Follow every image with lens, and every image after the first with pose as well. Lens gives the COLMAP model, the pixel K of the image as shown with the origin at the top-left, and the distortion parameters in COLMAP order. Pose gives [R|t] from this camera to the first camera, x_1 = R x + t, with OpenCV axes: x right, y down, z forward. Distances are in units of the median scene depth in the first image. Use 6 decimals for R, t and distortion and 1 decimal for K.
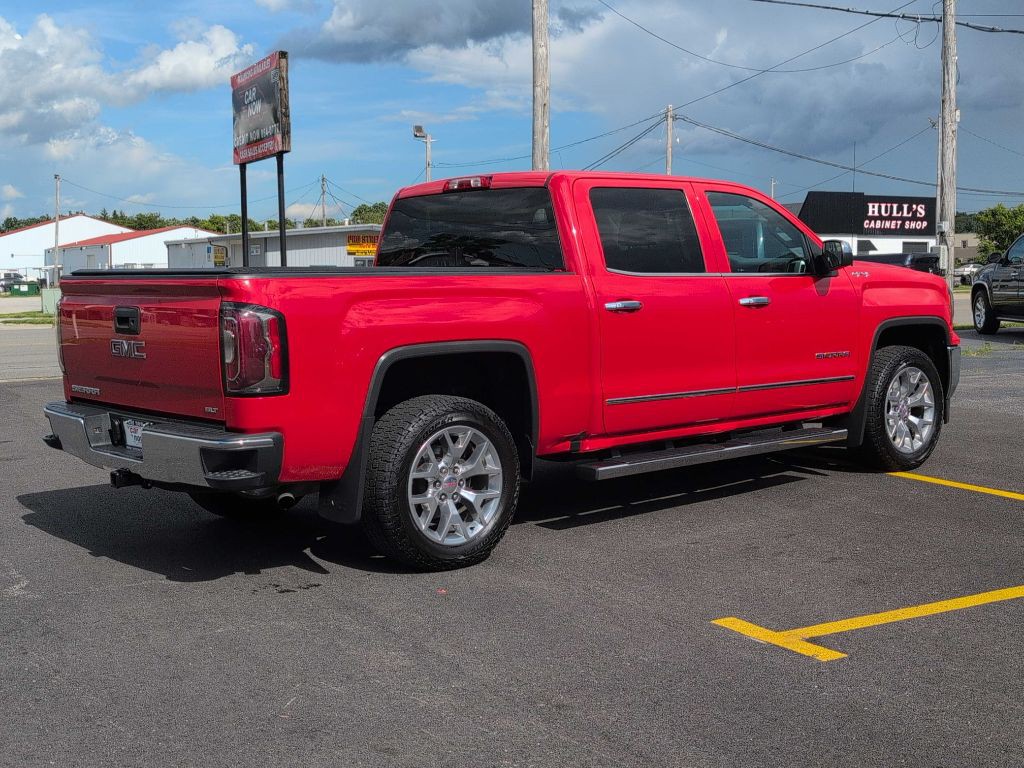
lens RADIAL K [[1326.8, 0, 513.6], [0, 1326.8, 371.2], [0, 0, 1]] dist [0.025289, -0.115778]
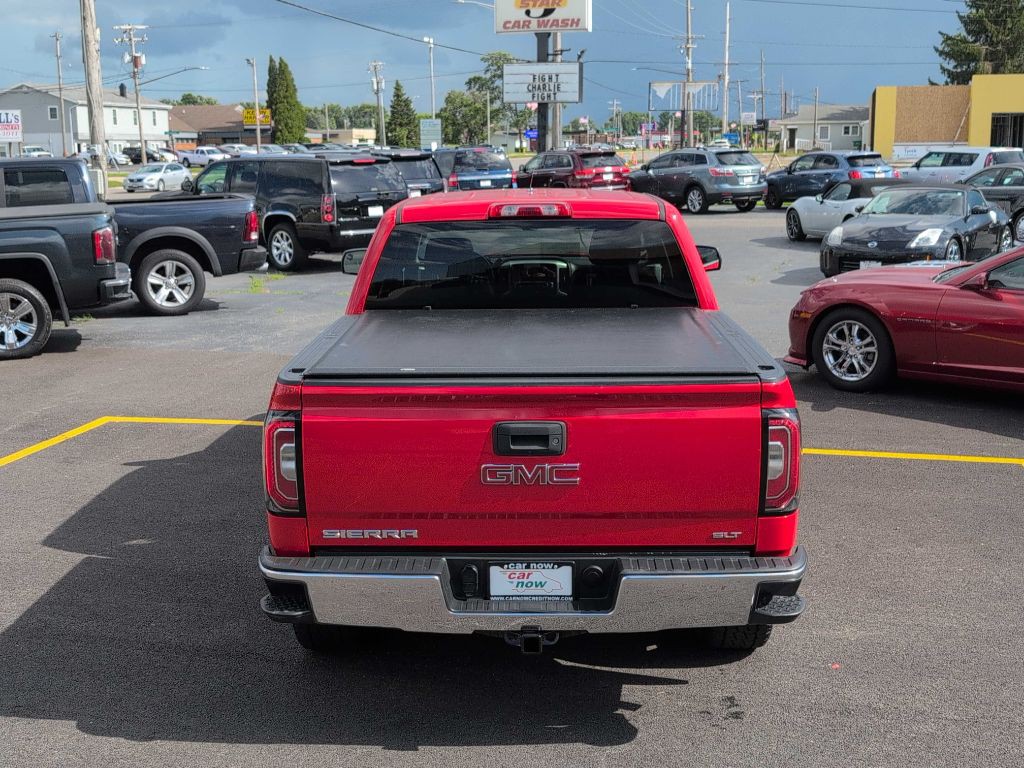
lens RADIAL K [[1335.1, 0, 496.0], [0, 1335.1, 381.0], [0, 0, 1]] dist [0.005503, -0.083008]
pose [[0.685579, -0.126522, 0.716920, -0.736628], [0.061141, 0.991310, 0.116478, -0.139927], [-0.725426, -0.036022, 0.687357, 0.420343]]
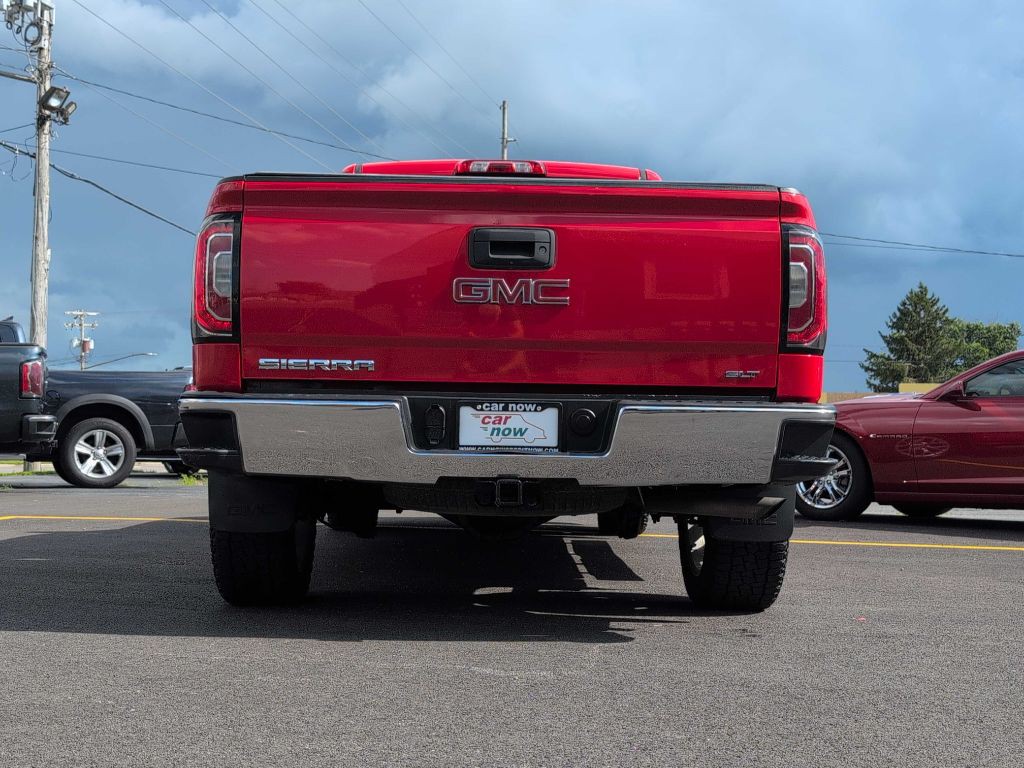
lens RADIAL K [[1330.0, 0, 495.4], [0, 1330.0, 362.2], [0, 0, 1]] dist [0.002145, -0.074527]
pose [[0.651510, 0.076350, 0.754789, -0.678068], [0.034922, 0.990850, -0.130372, 0.088513], [-0.757836, 0.111298, 0.642882, 0.512796]]
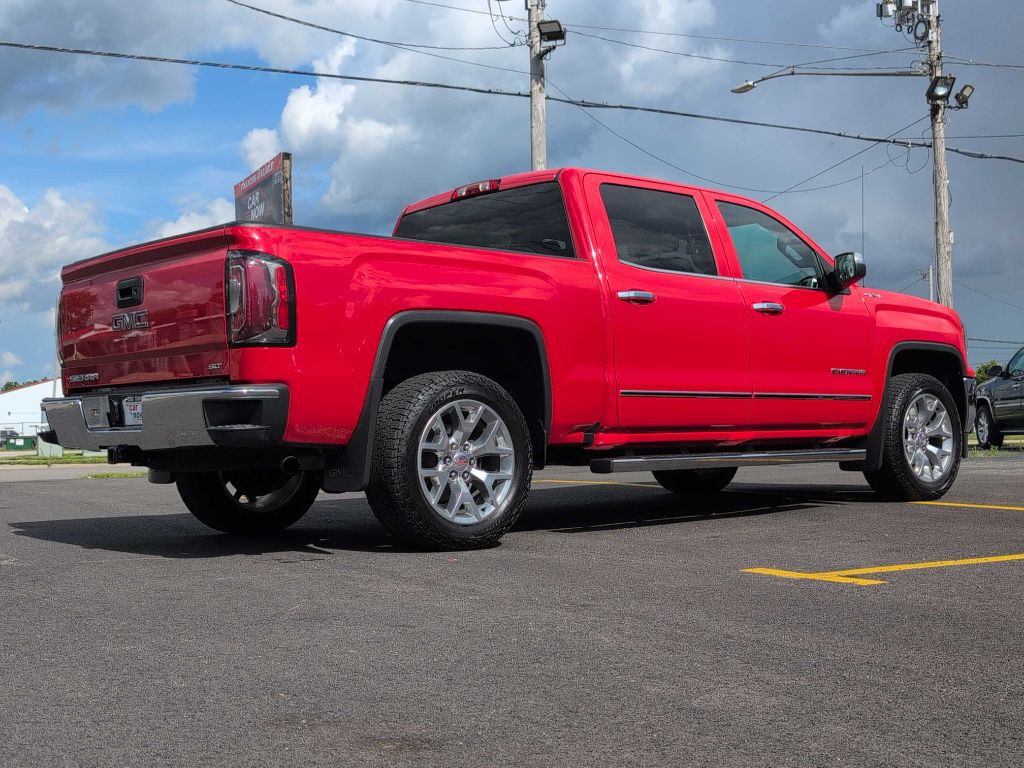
lens RADIAL K [[1326.8, 0, 513.6], [0, 1326.8, 371.2], [0, 0, 1]] dist [0.025289, -0.115778]
pose [[0.999986, -0.004058, 0.003248, -0.010856], [0.004428, 0.992314, -0.123665, 0.122137], [-0.002722, 0.123678, 0.992319, 0.033418]]
